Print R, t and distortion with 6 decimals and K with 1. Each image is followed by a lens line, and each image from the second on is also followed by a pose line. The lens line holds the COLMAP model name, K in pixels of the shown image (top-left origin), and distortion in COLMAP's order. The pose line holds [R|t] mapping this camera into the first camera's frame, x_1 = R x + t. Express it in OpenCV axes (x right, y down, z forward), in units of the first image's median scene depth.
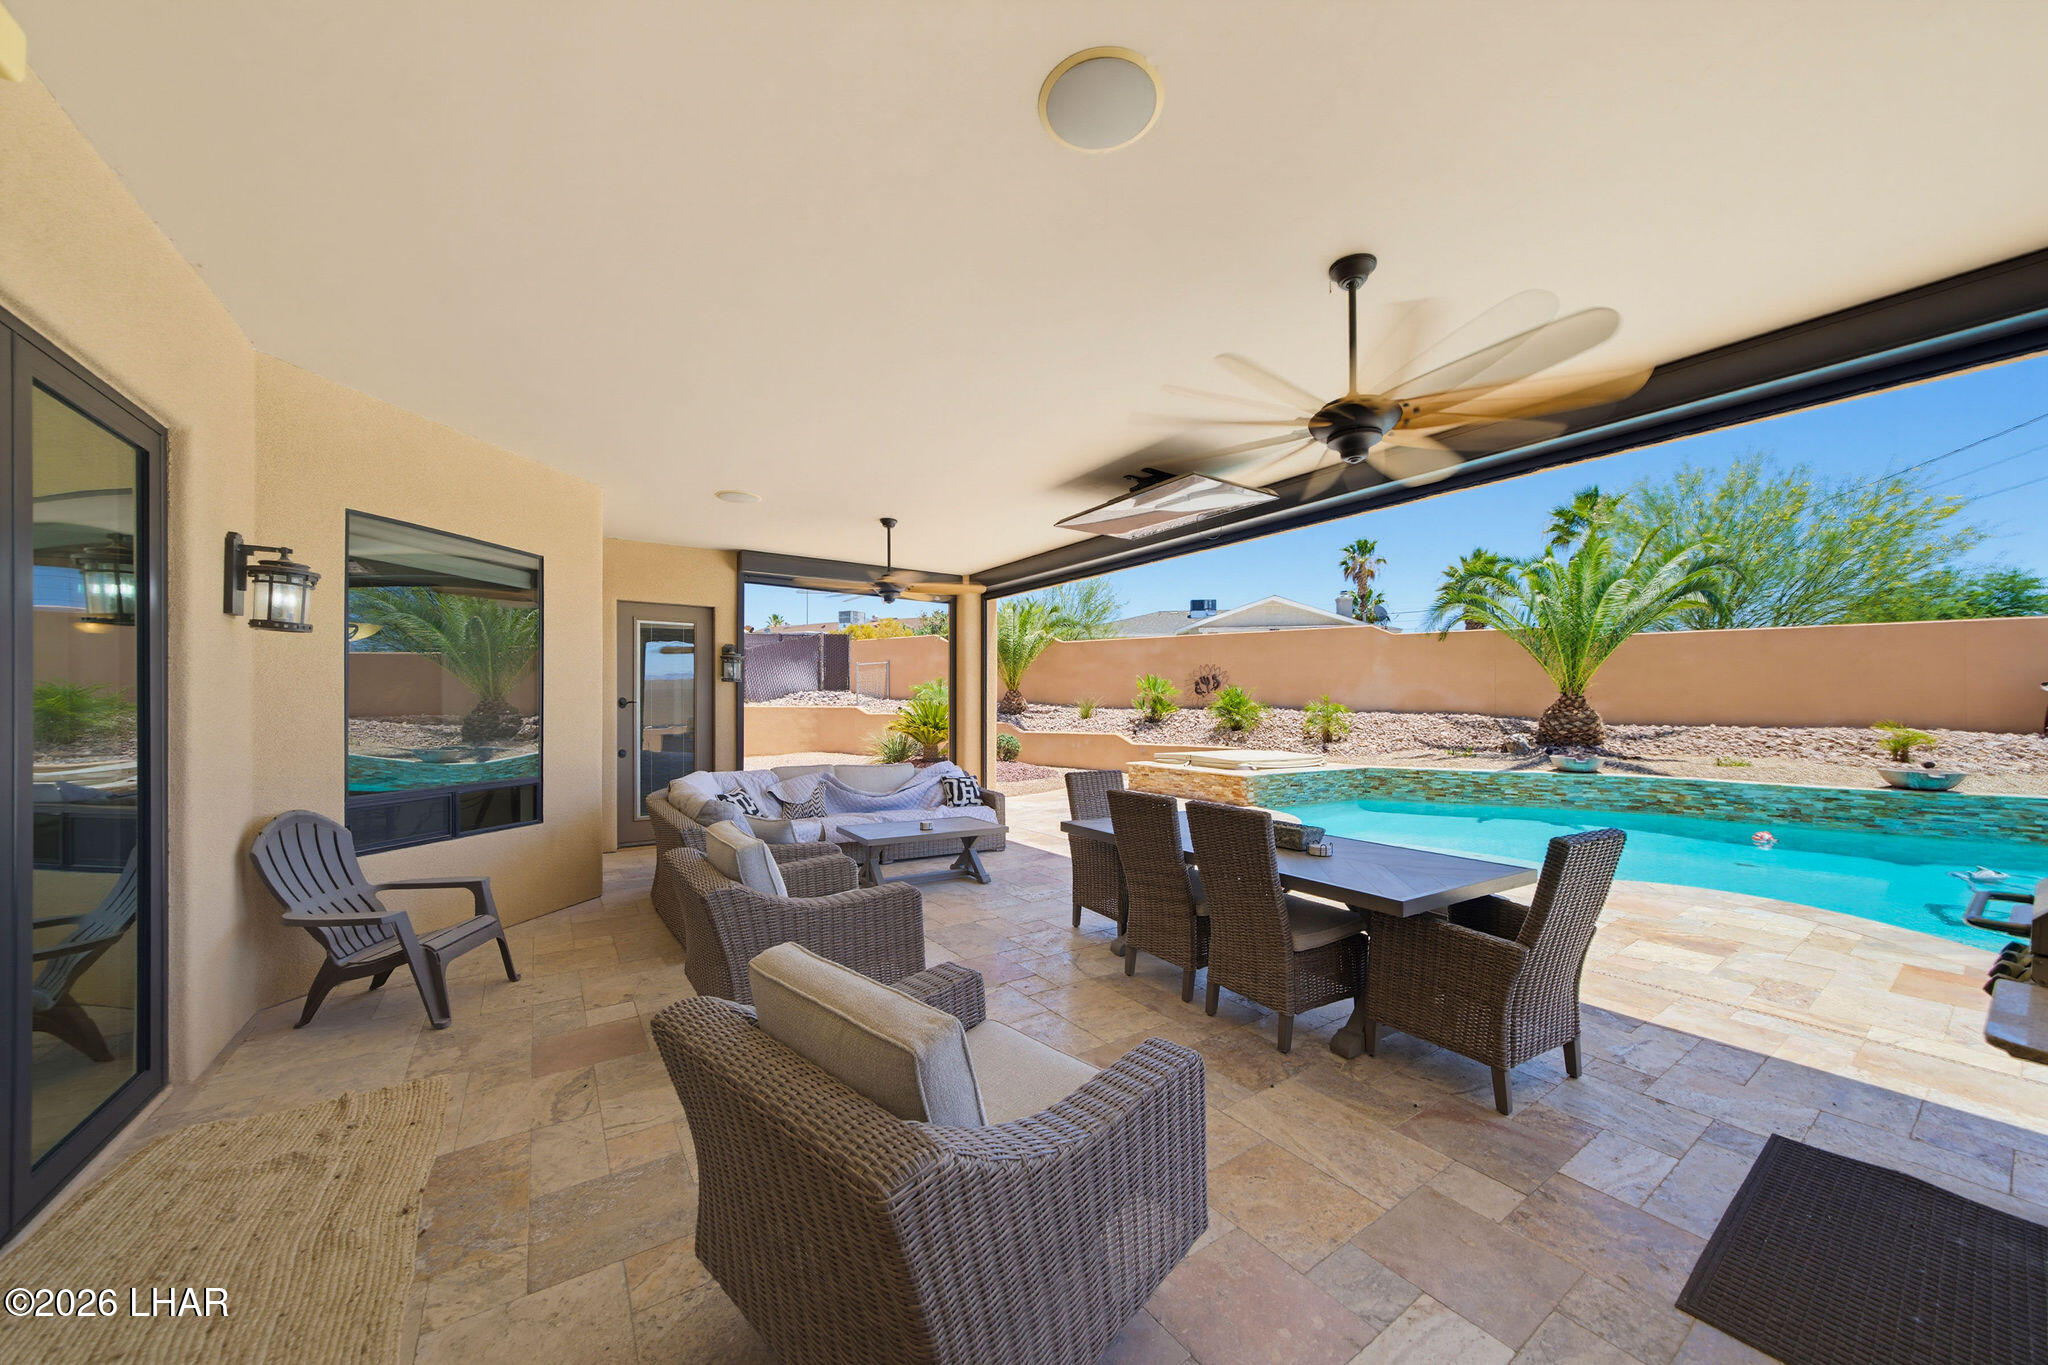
lens RADIAL K [[713.7, 0, 1030.1], [0, 713.7, 702.9], [0, 0, 1]] dist [-0.000019, 0.000005]
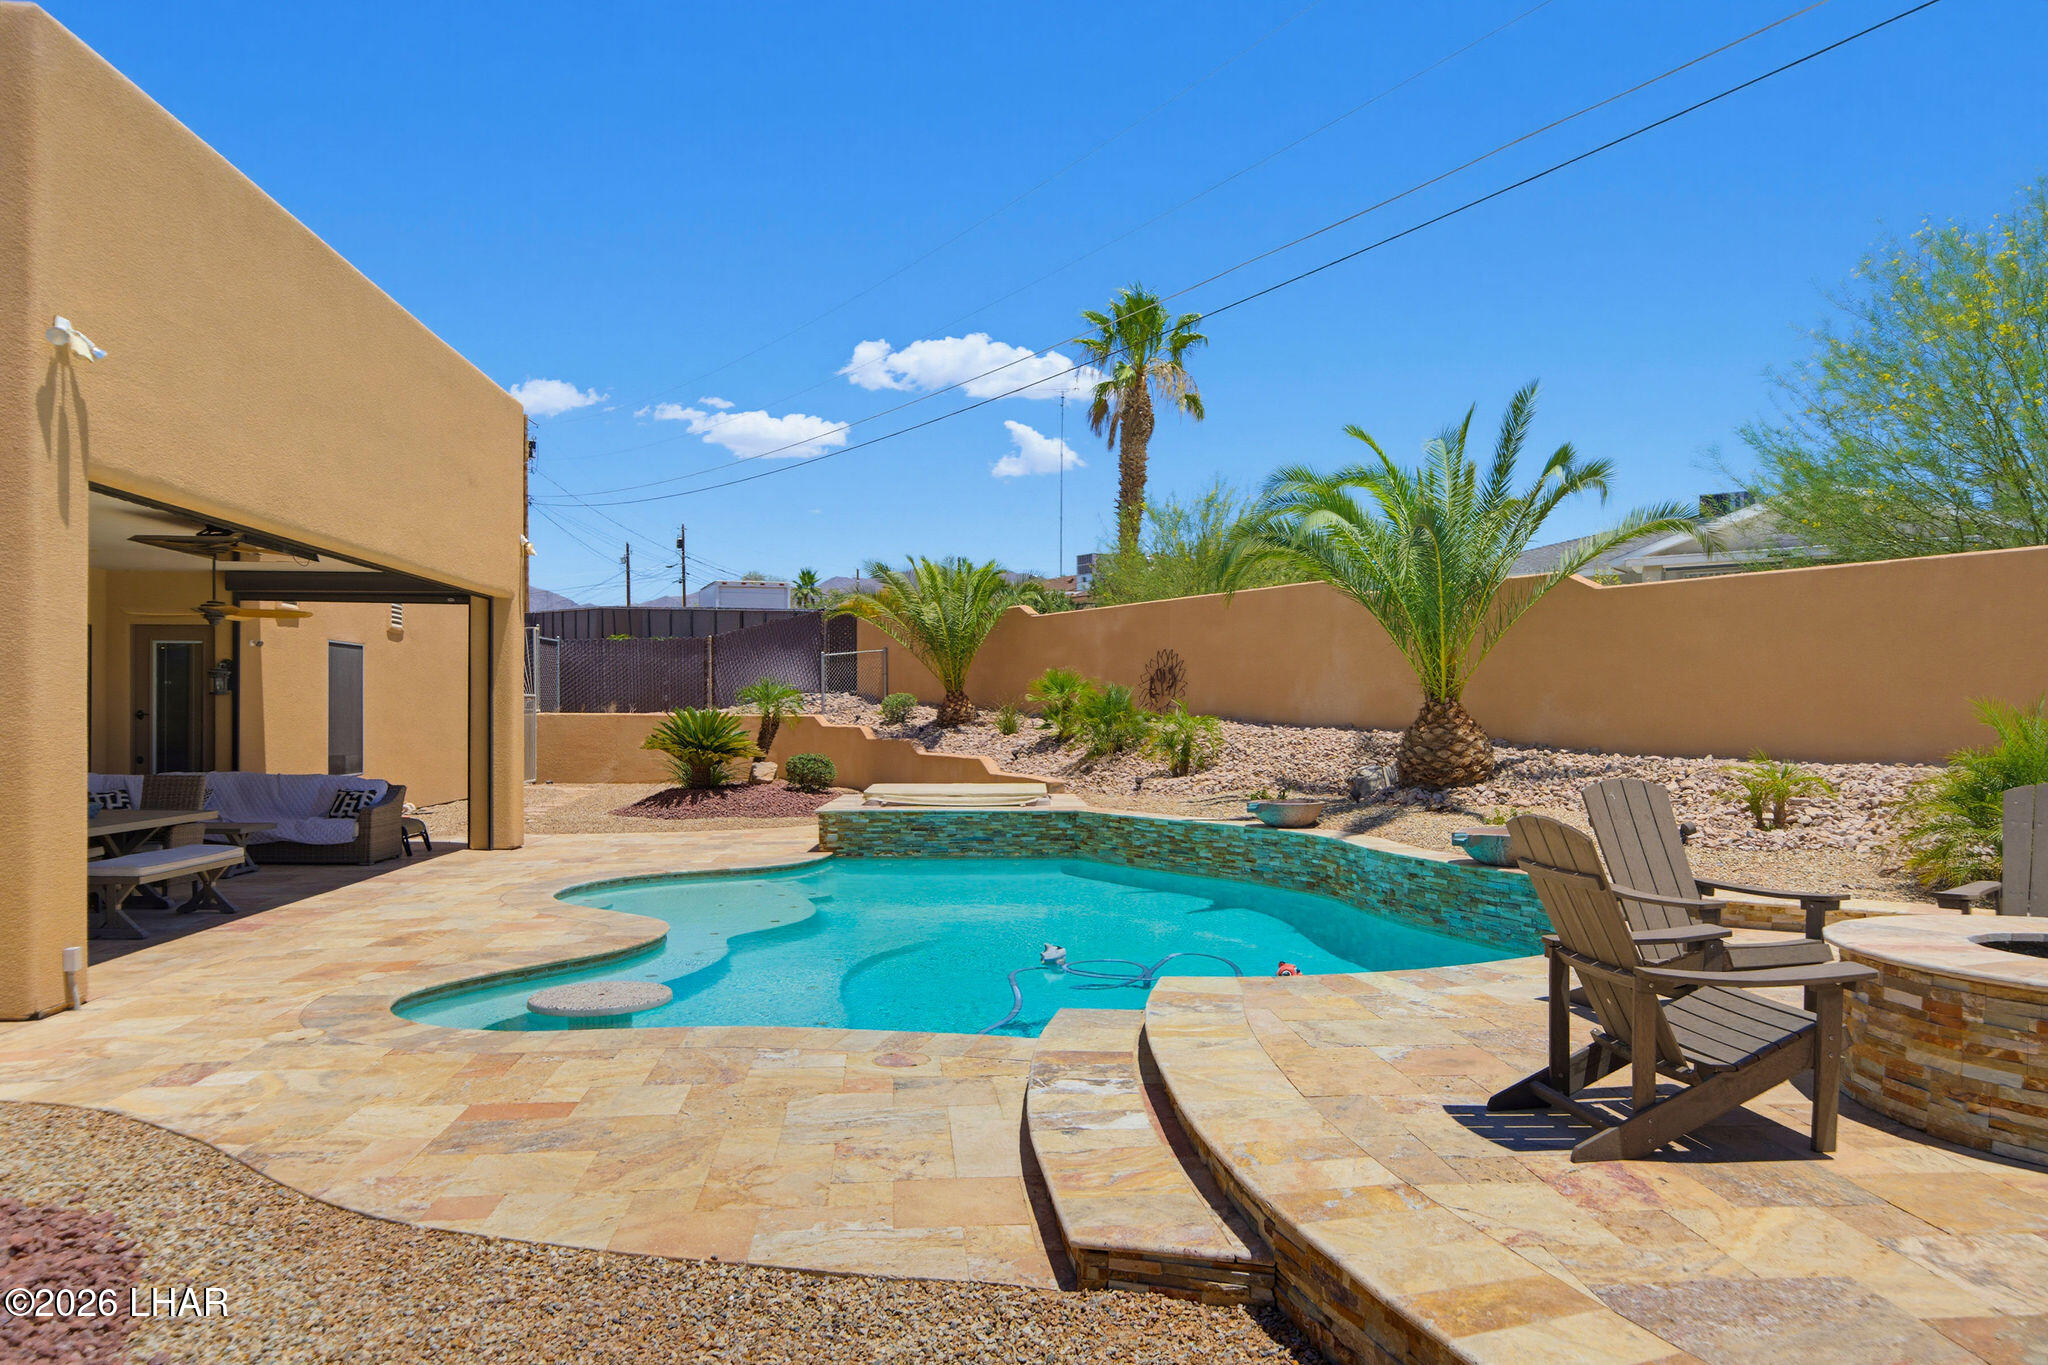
lens RADIAL K [[1371.2, 0, 1022.3], [0, 1371.2, 708.5], [0, 0, 1]] dist [0.005348, 0.001892]
pose [[0.871079, -0.000939, -0.491142, 1.135860], [0.002280, 0.999995, 0.002132, -0.007879], [0.491138, -0.002977, 0.871077, -0.142671]]
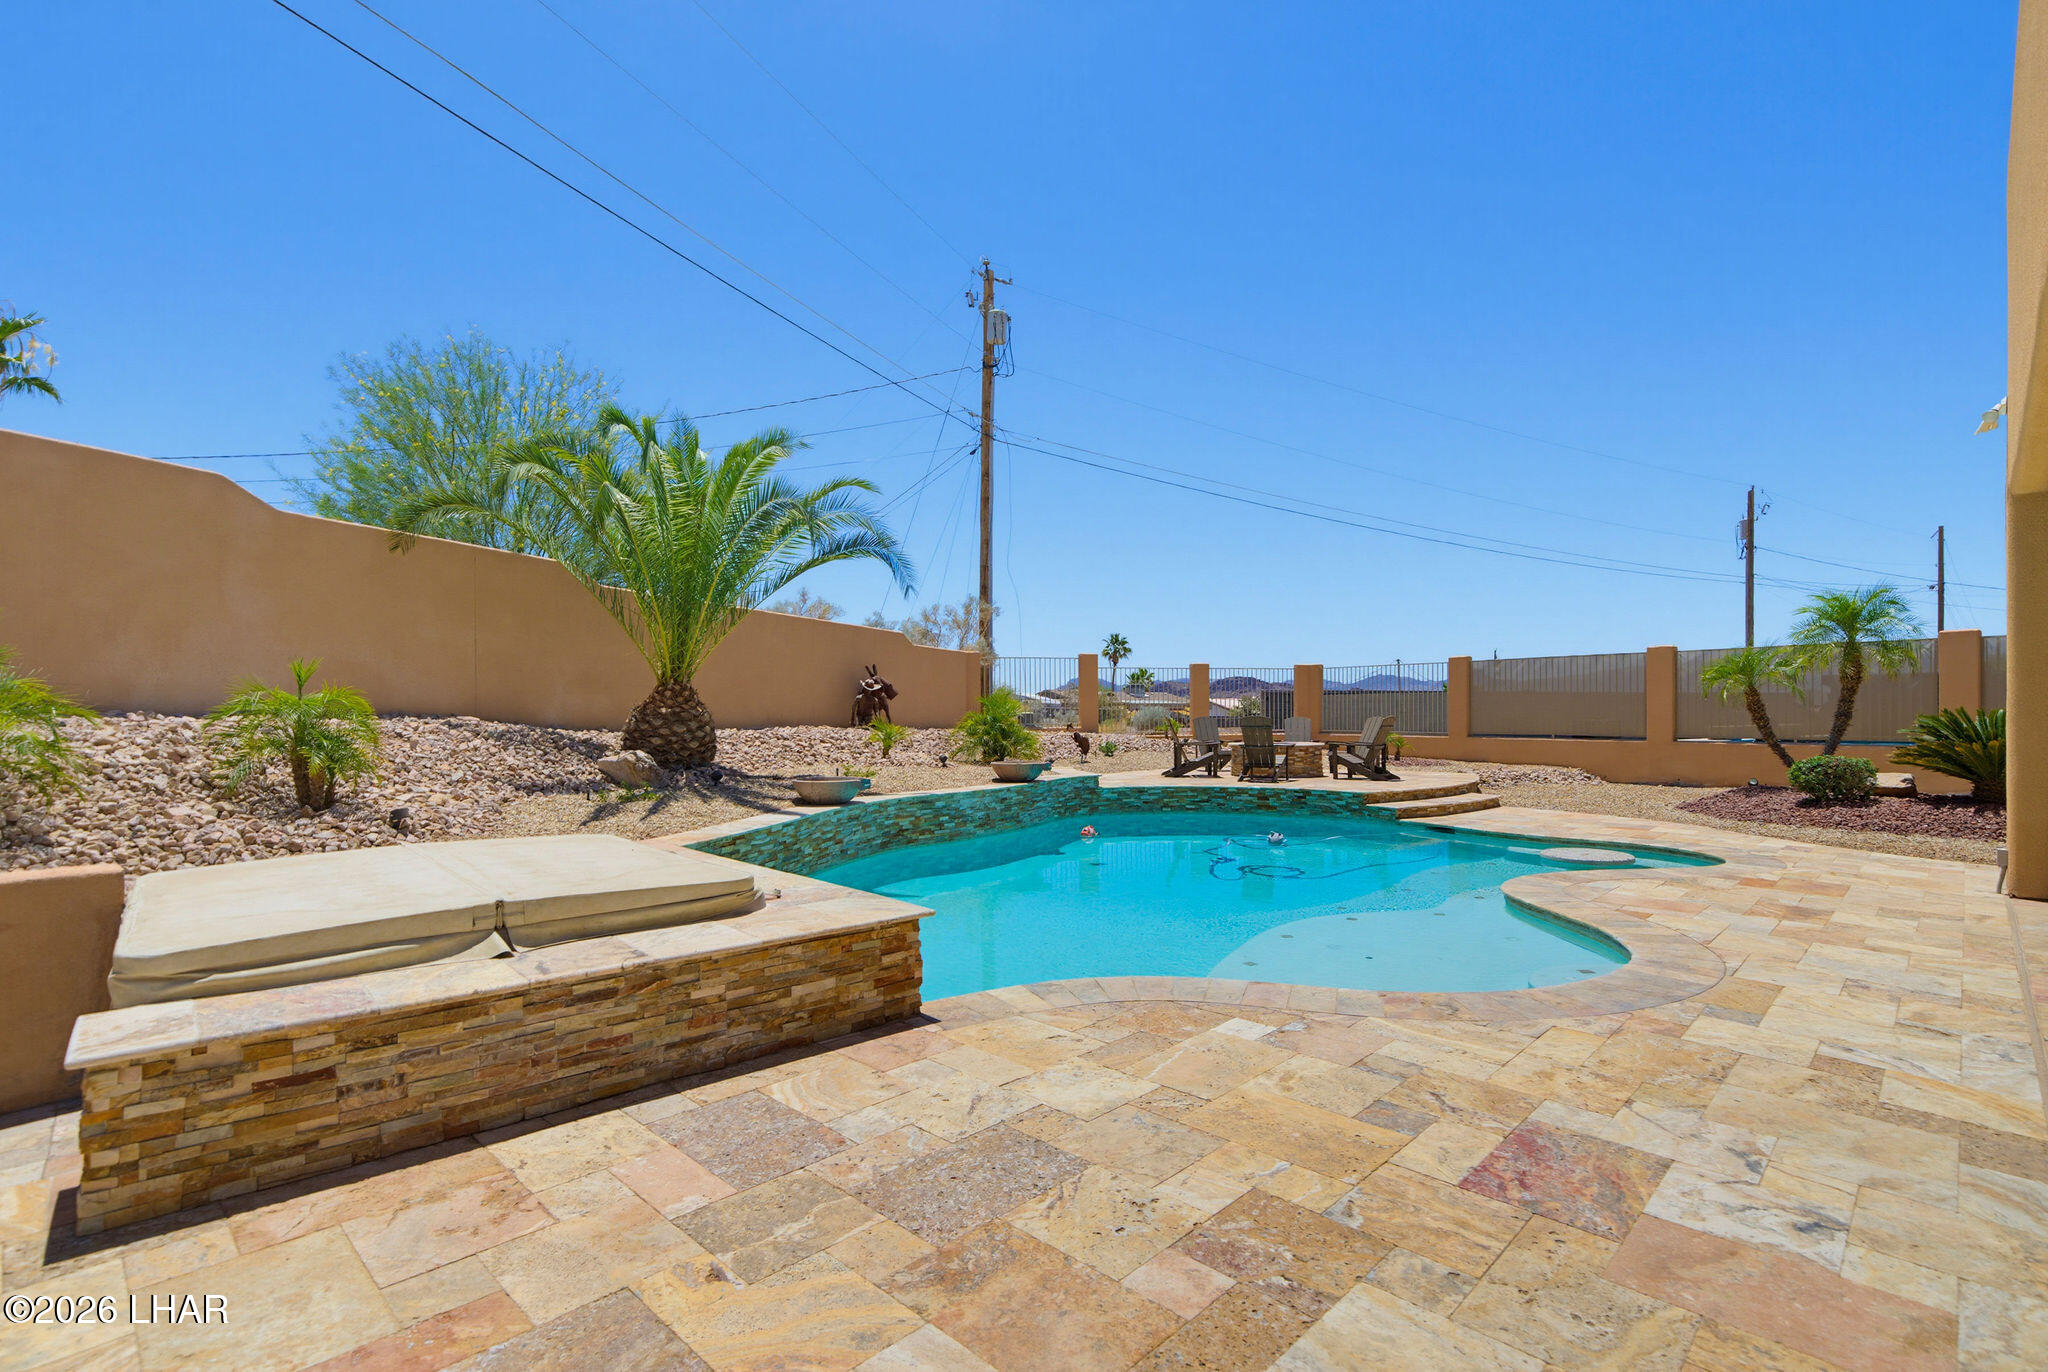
lens RADIAL K [[1014.2, 0, 1014.1], [0, 1014.2, 685.1], [0, 0, 1]] dist [0.009383, 0.000499]
pose [[-0.169666, 0.016054, 0.985371, -0.156065], [-0.001418, 0.999862, -0.016534, 0.005654], [-0.985501, -0.004203, -0.169620, 0.979659]]
